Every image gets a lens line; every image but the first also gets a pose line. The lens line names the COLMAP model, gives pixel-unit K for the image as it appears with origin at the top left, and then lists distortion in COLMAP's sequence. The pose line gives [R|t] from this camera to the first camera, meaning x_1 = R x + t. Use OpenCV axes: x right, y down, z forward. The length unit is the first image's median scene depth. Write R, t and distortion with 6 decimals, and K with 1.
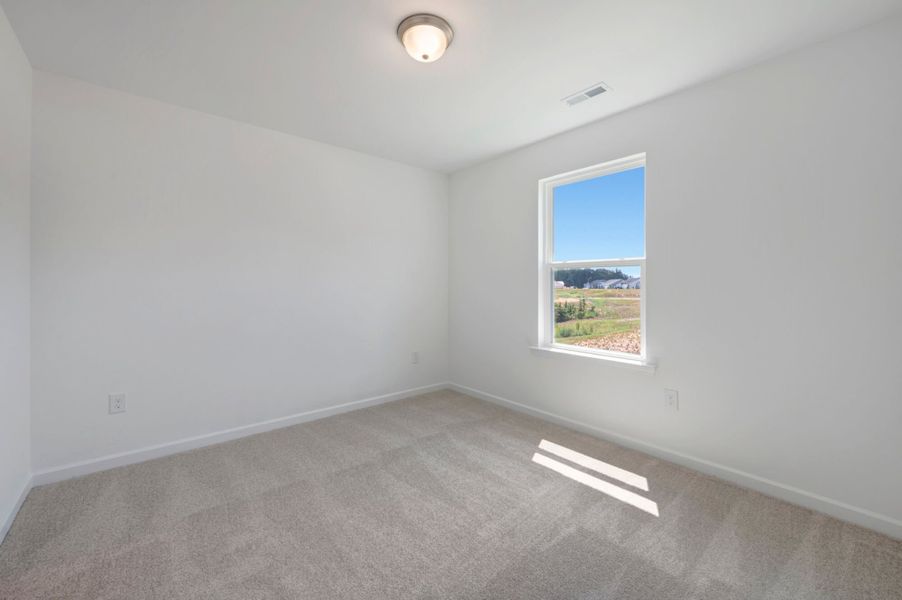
lens RADIAL K [[364.1, 0, 454.1], [0, 364.1, 287.7], [0, 0, 1]] dist [0.000980, 0.000286]
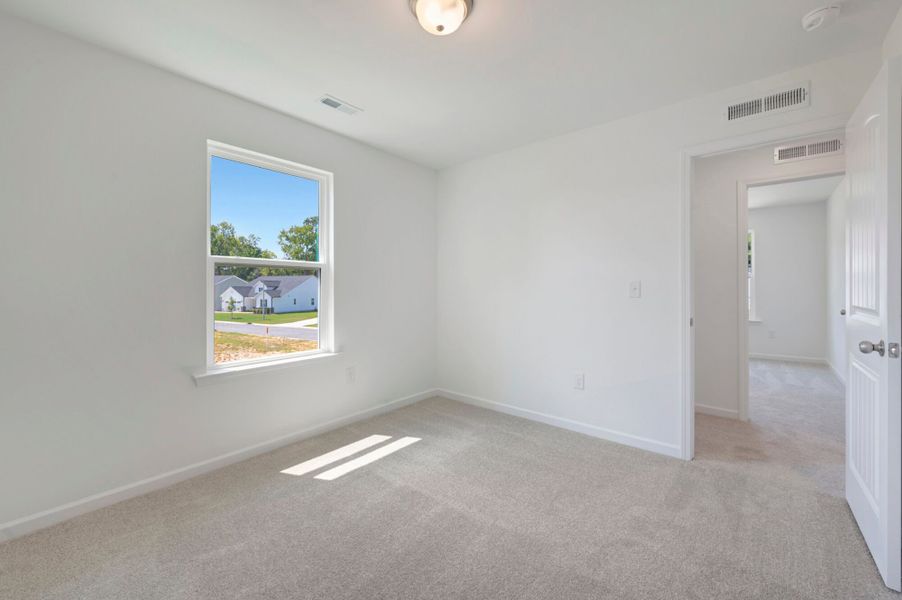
lens RADIAL K [[364.1, 0, 454.1], [0, 364.1, 287.7], [0, 0, 1]] dist [0.000980, 0.000286]
pose [[-0.159377, -0.002830, 0.987214, -0.769024], [0.006574, 0.999971, 0.003928, -0.004183], [-0.987196, 0.007116, -0.159354, 0.890237]]
